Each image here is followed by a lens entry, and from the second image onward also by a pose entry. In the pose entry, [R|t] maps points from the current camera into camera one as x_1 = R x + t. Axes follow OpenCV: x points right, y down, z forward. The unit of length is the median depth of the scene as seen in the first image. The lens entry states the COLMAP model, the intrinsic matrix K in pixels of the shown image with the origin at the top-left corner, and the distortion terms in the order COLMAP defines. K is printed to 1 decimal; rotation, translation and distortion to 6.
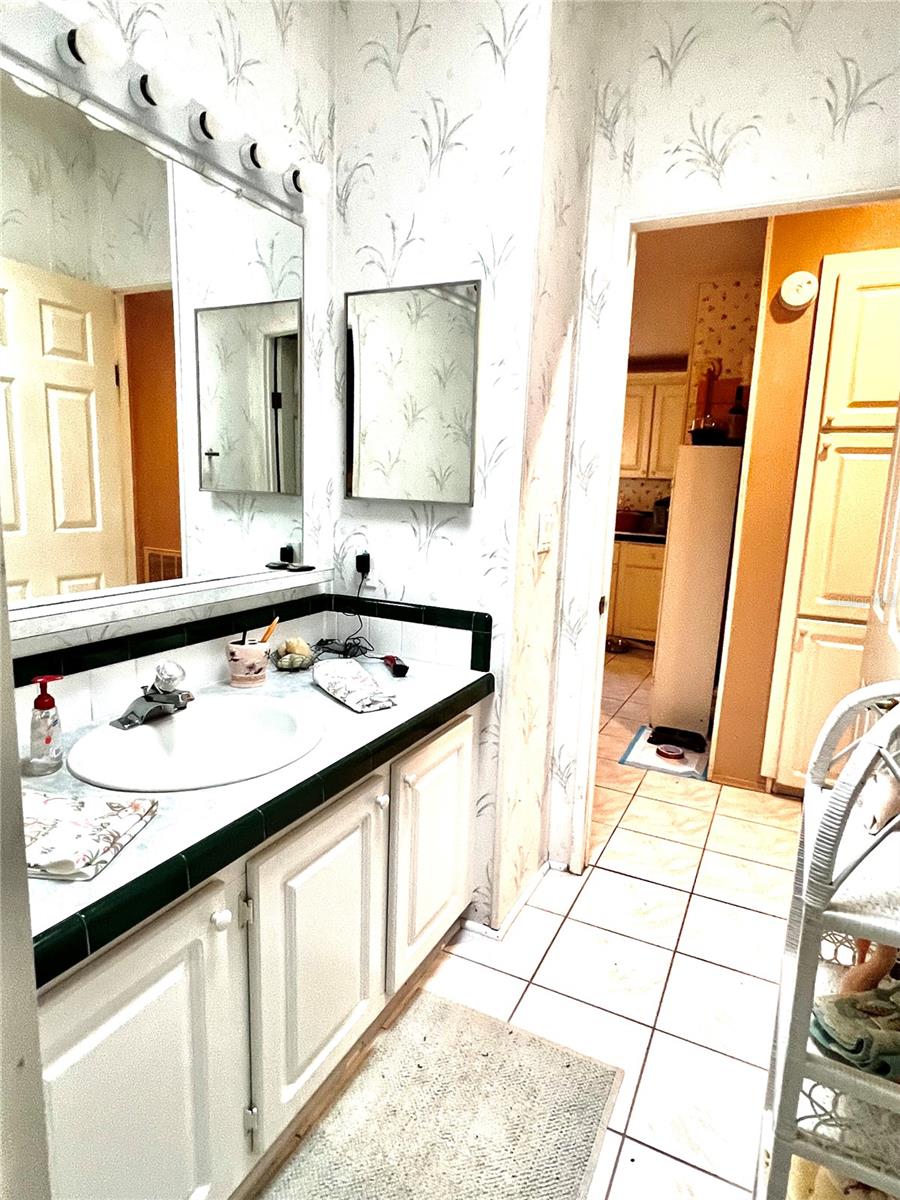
lens RADIAL K [[700.3, 0, 449.0], [0, 700.3, 606.1], [0, 0, 1]] dist [-0.004054, -0.000369]
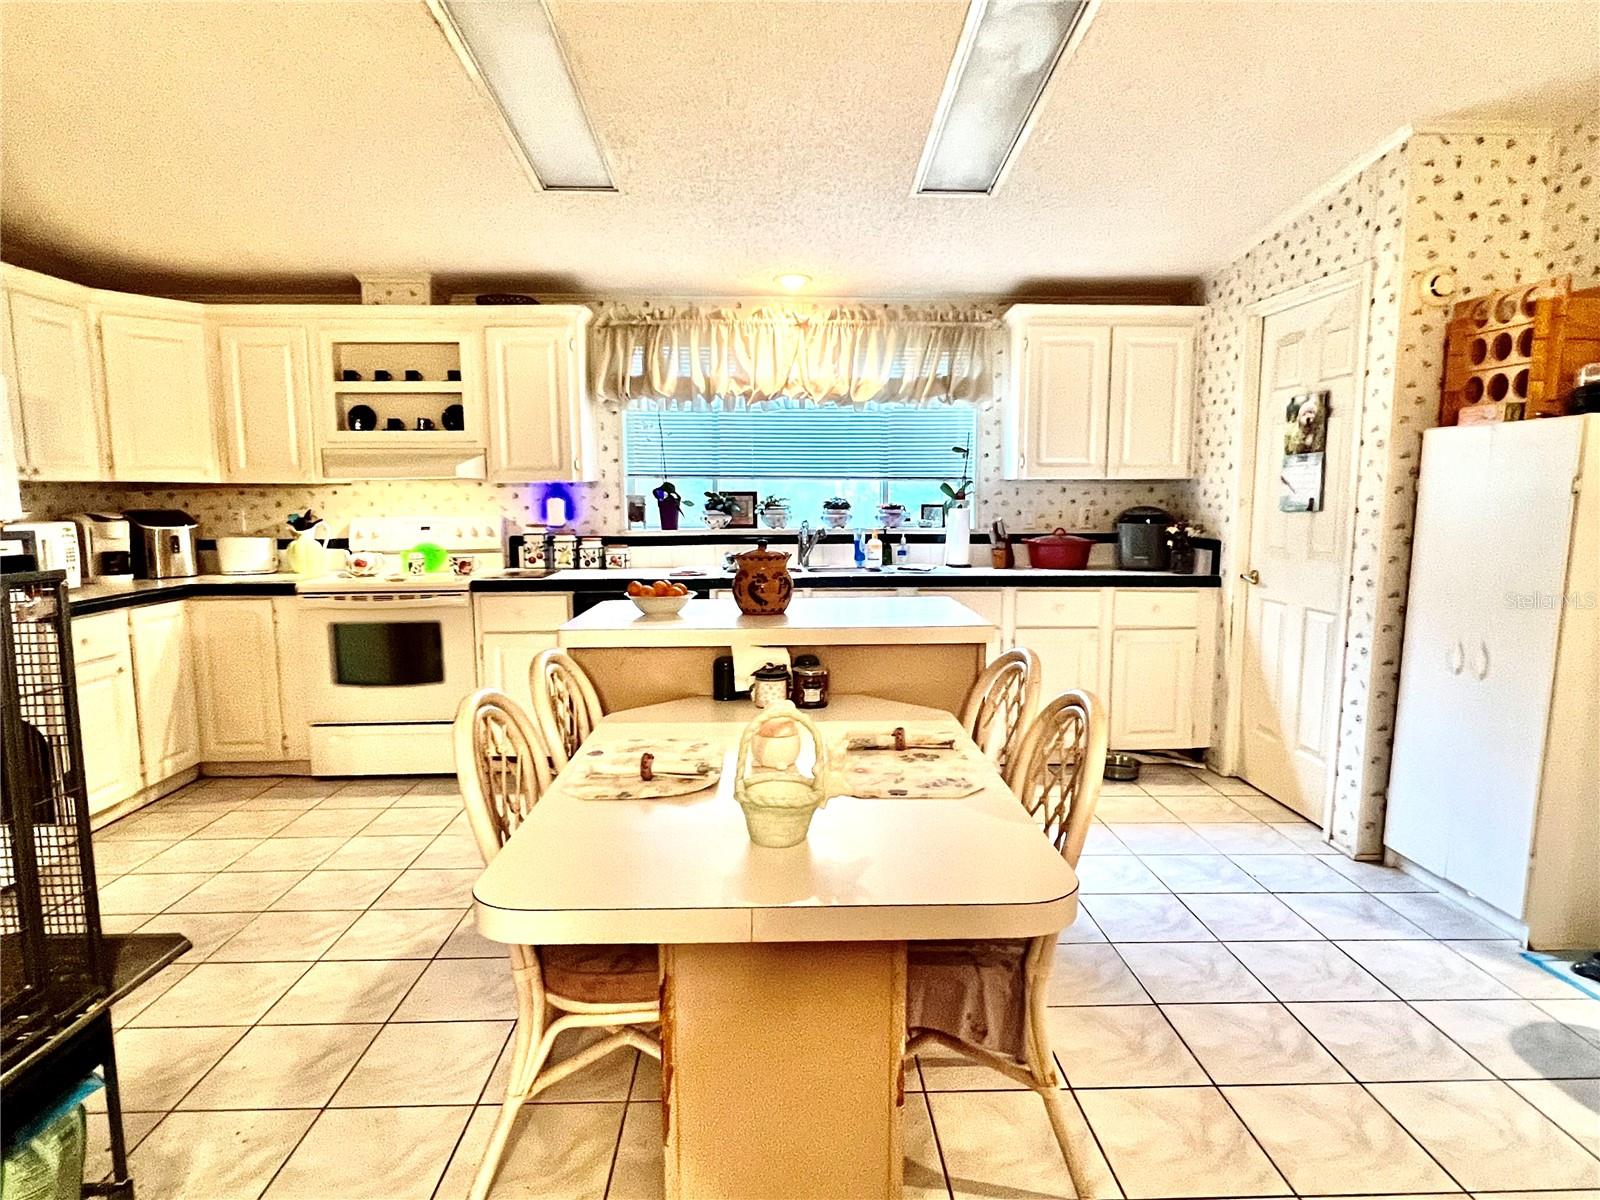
lens RADIAL K [[933.7, 0, 802.5], [0, 933.7, 600.5], [0, 0, 1]] dist [-0.004054, -0.000369]
pose [[0.876257, -0.095591, 0.472267, -0.333820], [0.120652, 0.992429, -0.022985, -0.093238], [-0.466494, 0.077121, 0.881156, 0.427793]]
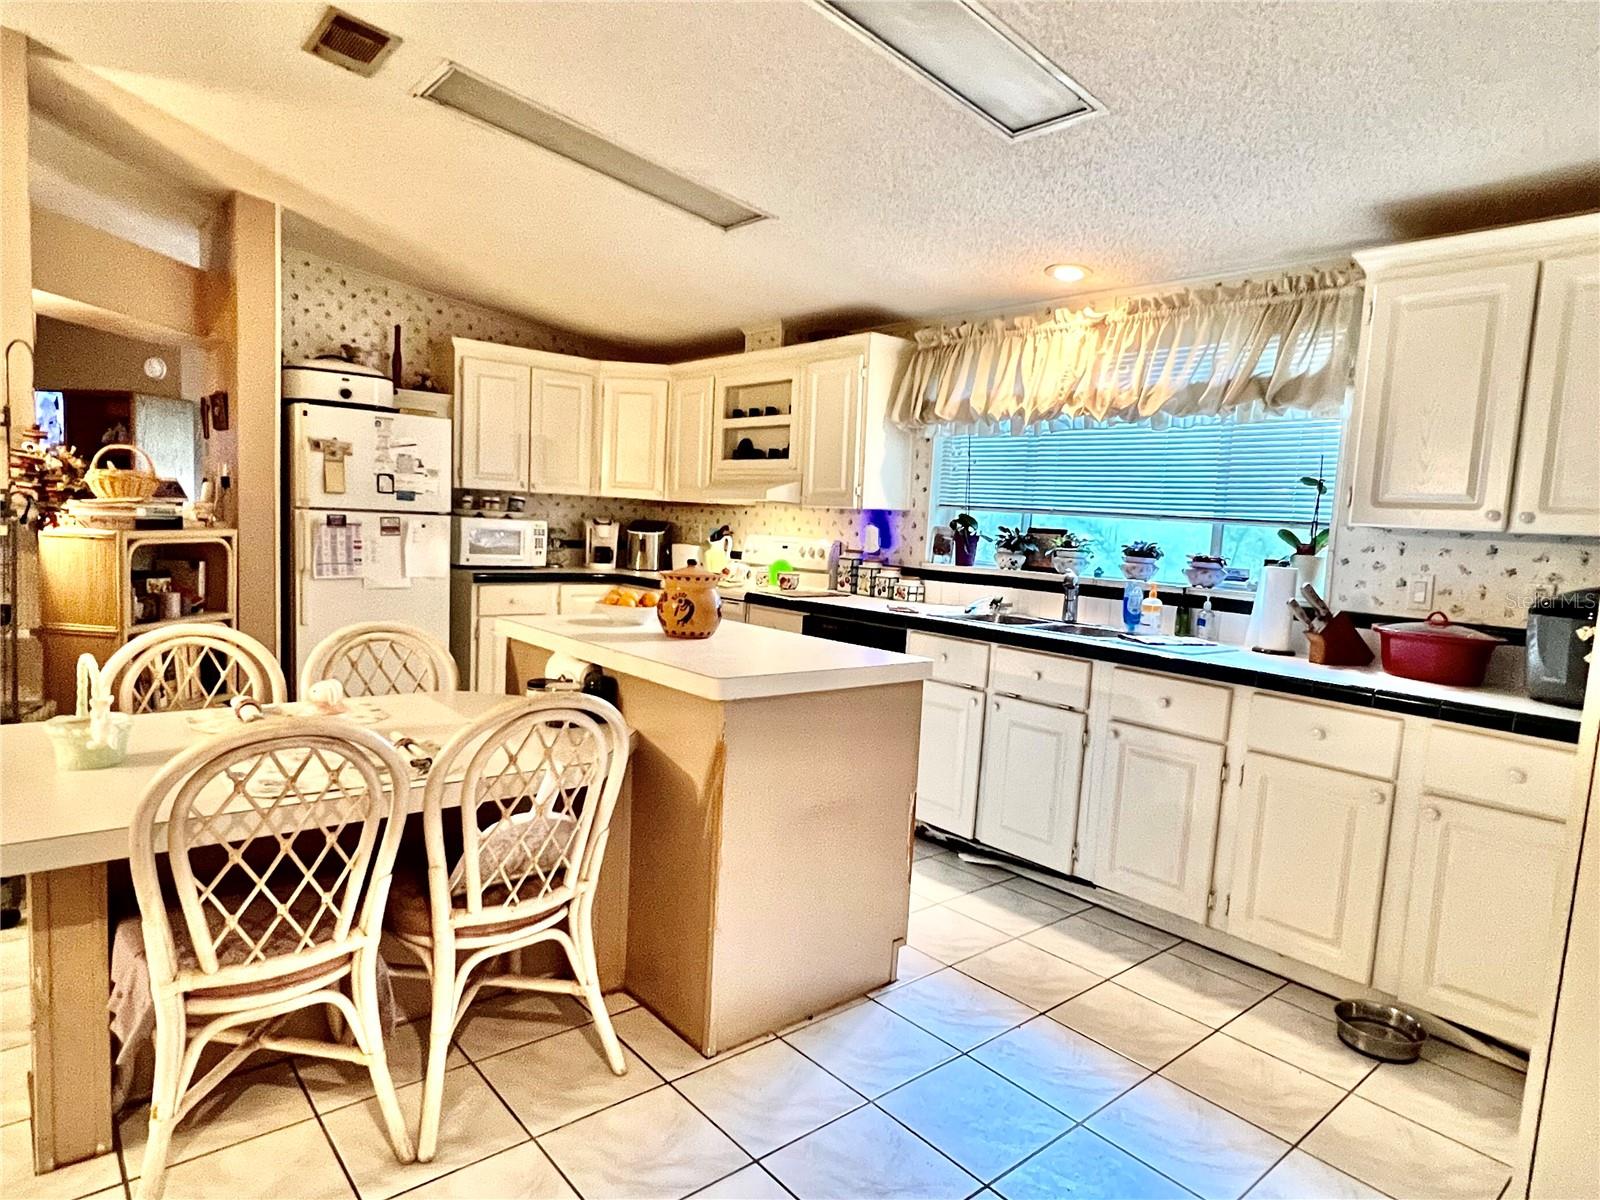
lens RADIAL K [[933.7, 0, 797.0], [0, 933.7, 605.9], [0, 0, 1]] dist [-0.004054, -0.000369]
pose [[0.922413, 0.049105, -0.383070, 0.142567], [-0.088363, 0.992407, -0.085559, -0.079620], [0.375960, 0.112770, 0.919748, 0.466280]]
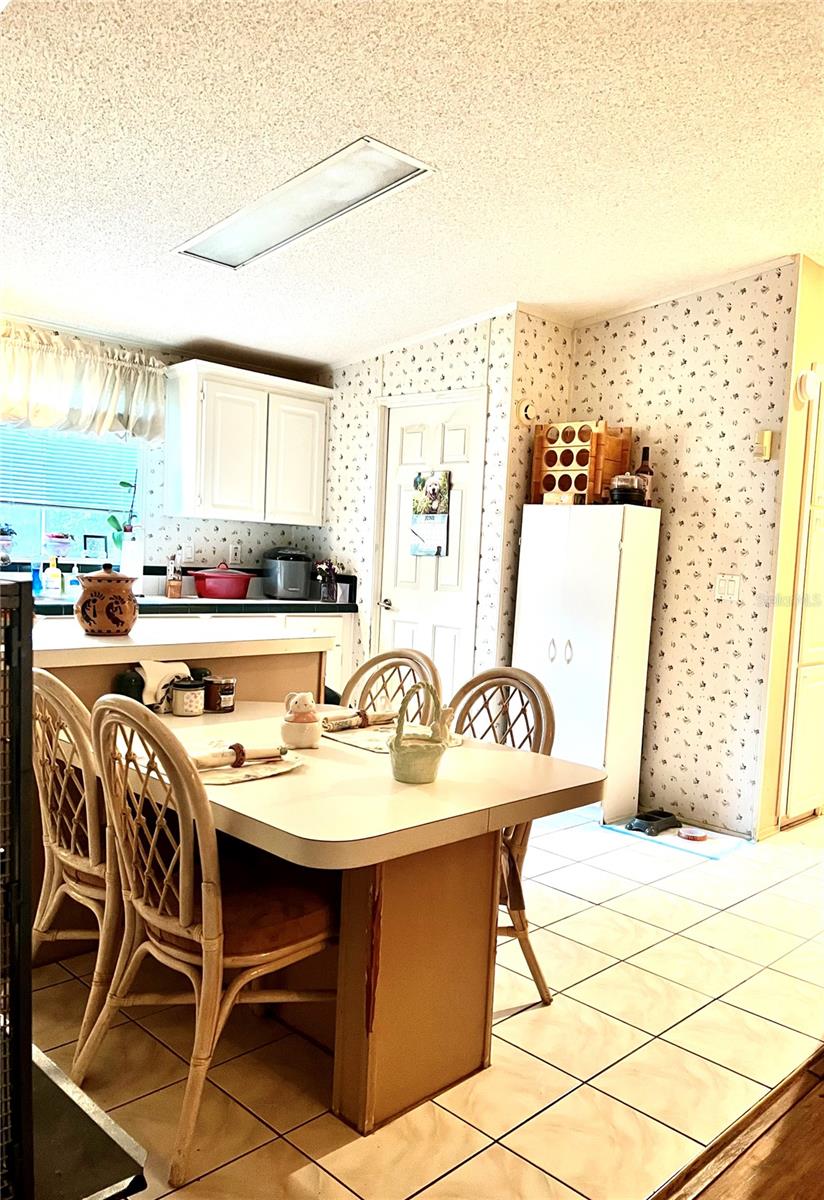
lens RADIAL K [[929.4, 0, 470.4], [0, 929.4, 627.3], [0, 0, 1]] dist [0.042395, -0.021362]
pose [[0.282267, -0.100517, 0.954055, -0.566956], [0.130076, 0.989322, 0.065748, -0.113662], [-0.950476, 0.105541, 0.292328, 0.543568]]
